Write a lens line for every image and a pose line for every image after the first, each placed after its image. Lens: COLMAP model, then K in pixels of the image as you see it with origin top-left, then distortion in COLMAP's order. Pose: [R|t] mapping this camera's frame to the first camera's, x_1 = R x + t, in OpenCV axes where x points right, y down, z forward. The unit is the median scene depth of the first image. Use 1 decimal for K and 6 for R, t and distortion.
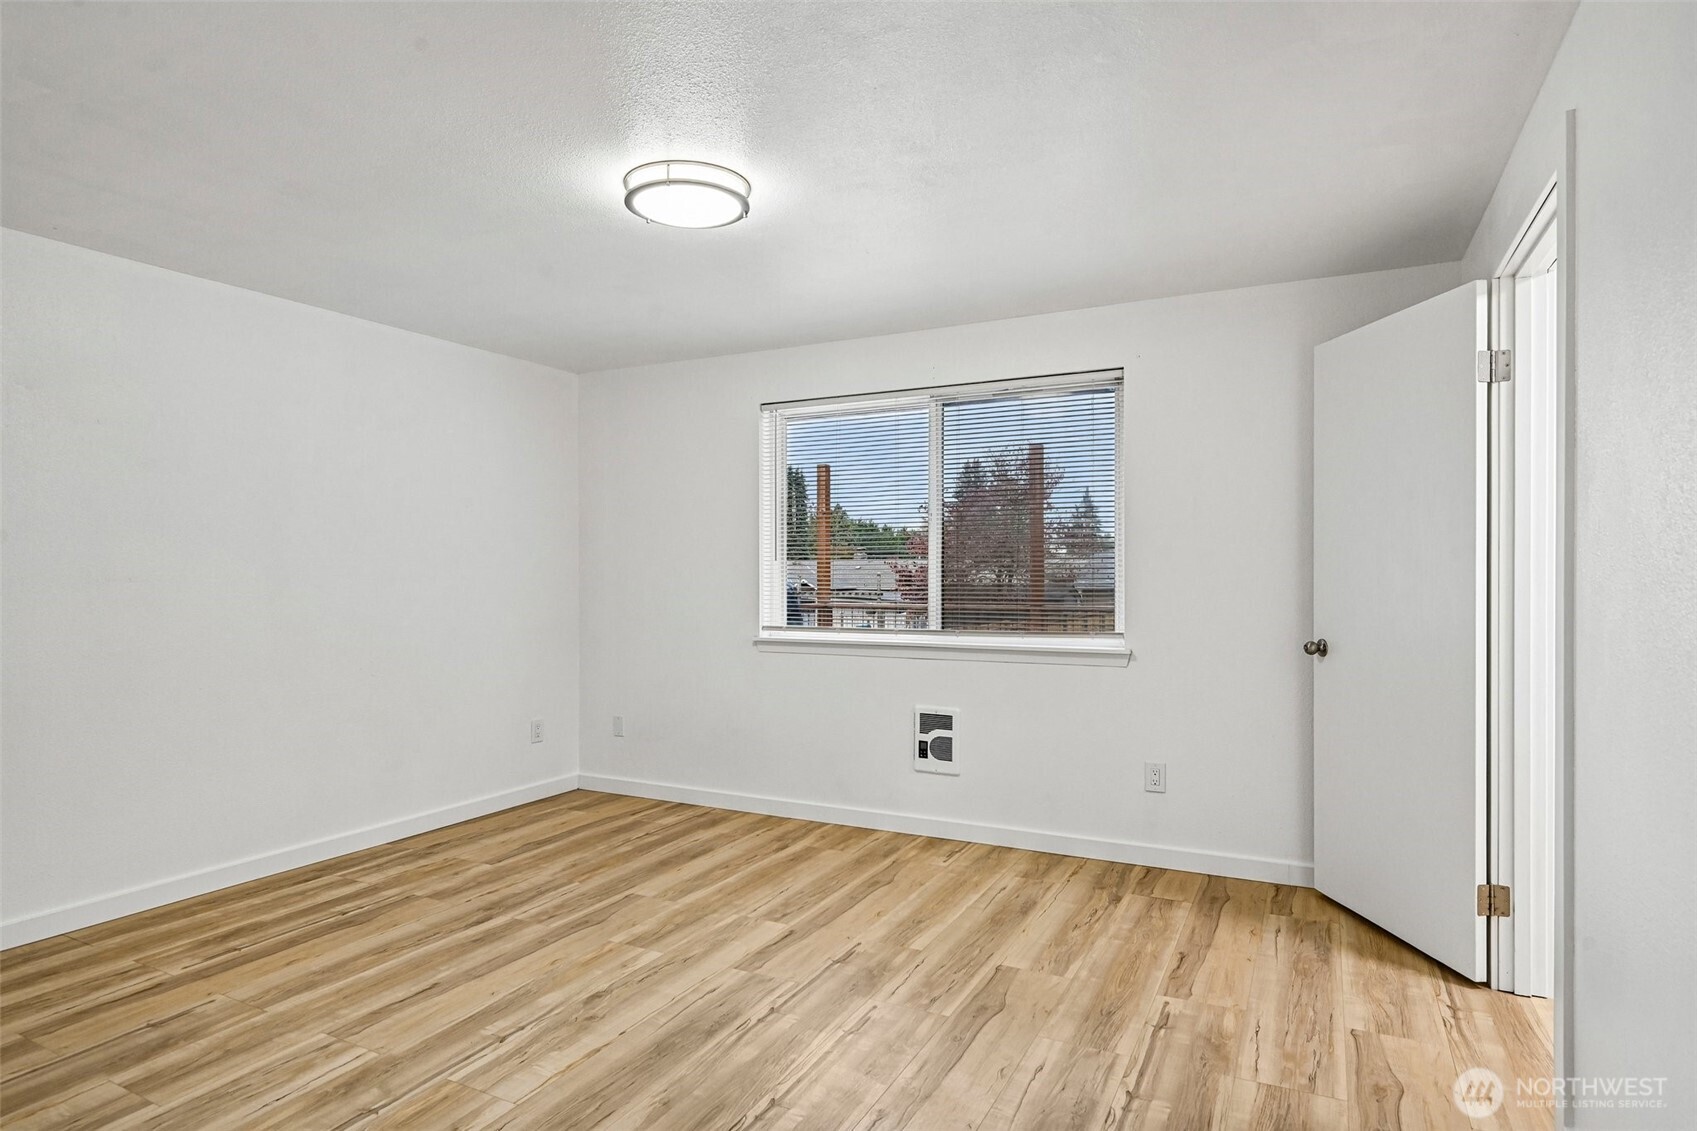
lens RADIAL K [[941.3, 0, 848.5], [0, 941.3, 565.5], [0, 0, 1]] dist [-0.002477, -0.010928]
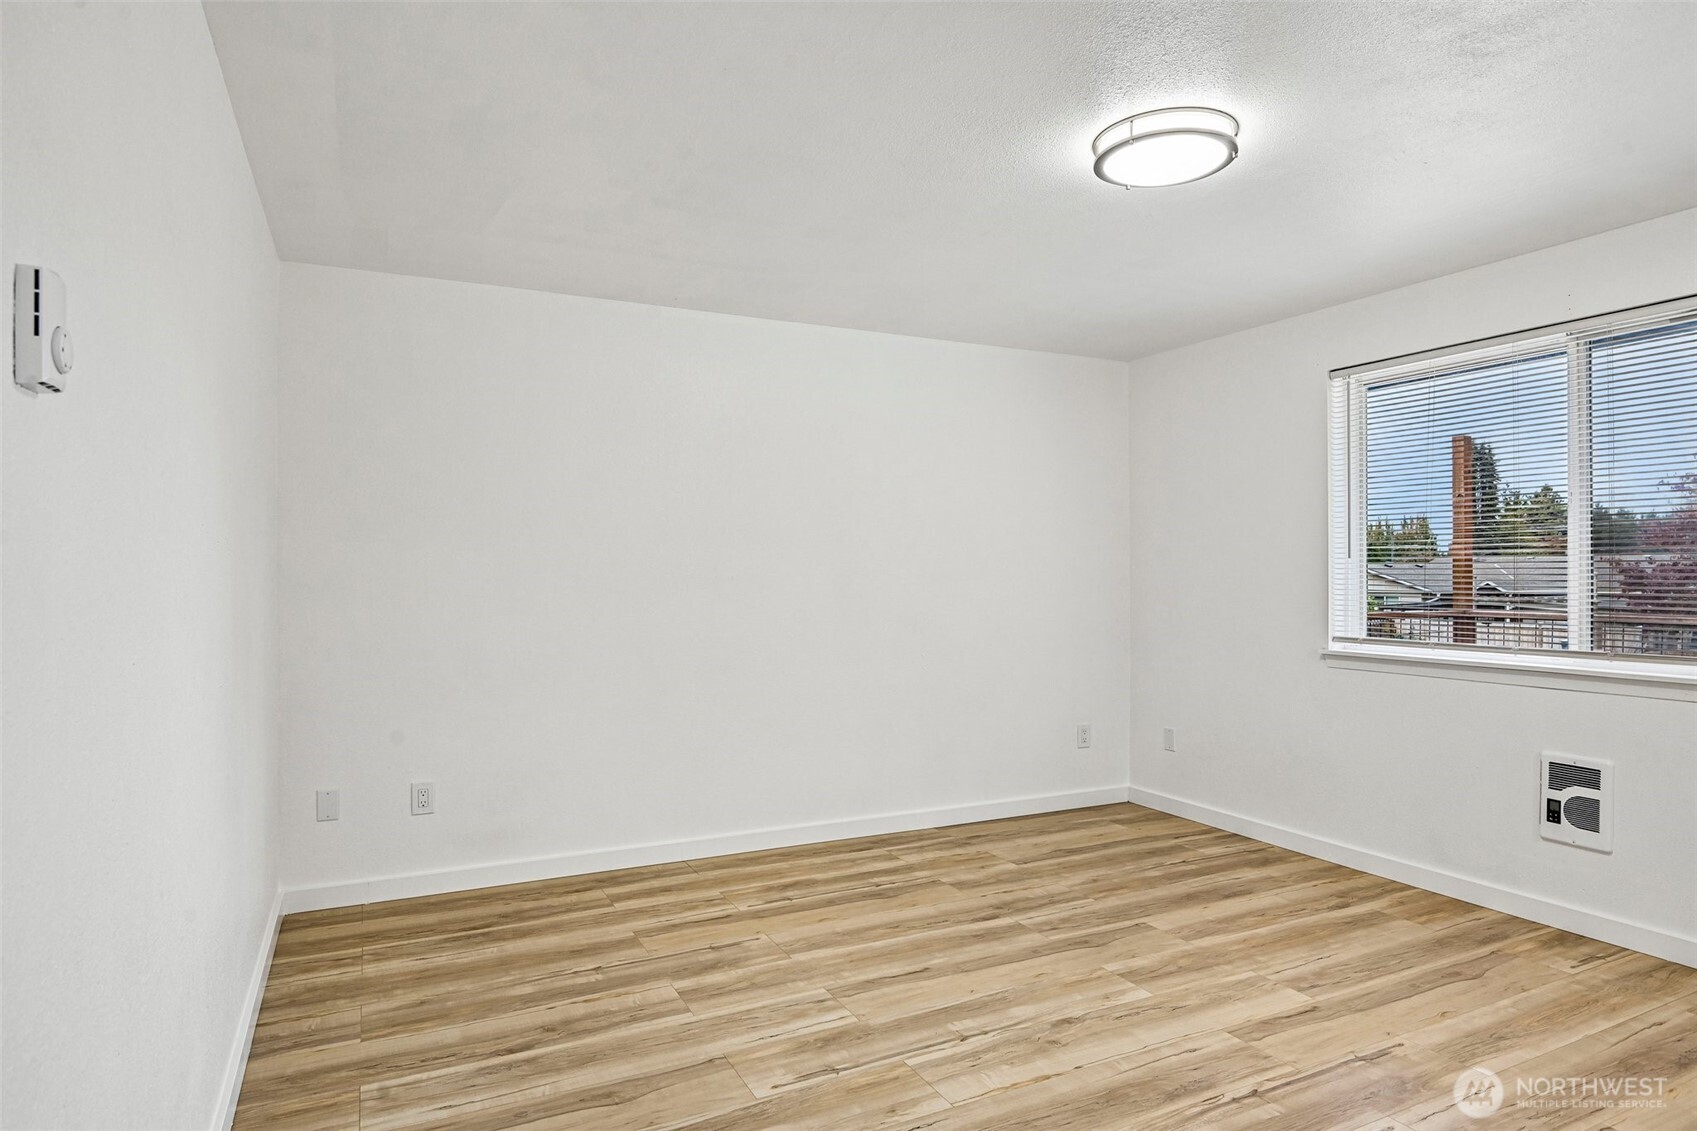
lens RADIAL K [[988.8, 0, 848.5], [0, 988.8, 565.5], [0, 0, 1]] dist [0.001264, -0.014256]
pose [[0.806304, -0.002795, -0.591494, 0.125872], [0.003572, 0.999994, 0.000145, -0.000522], [0.591490, -0.002230, 0.806309, 0.062172]]
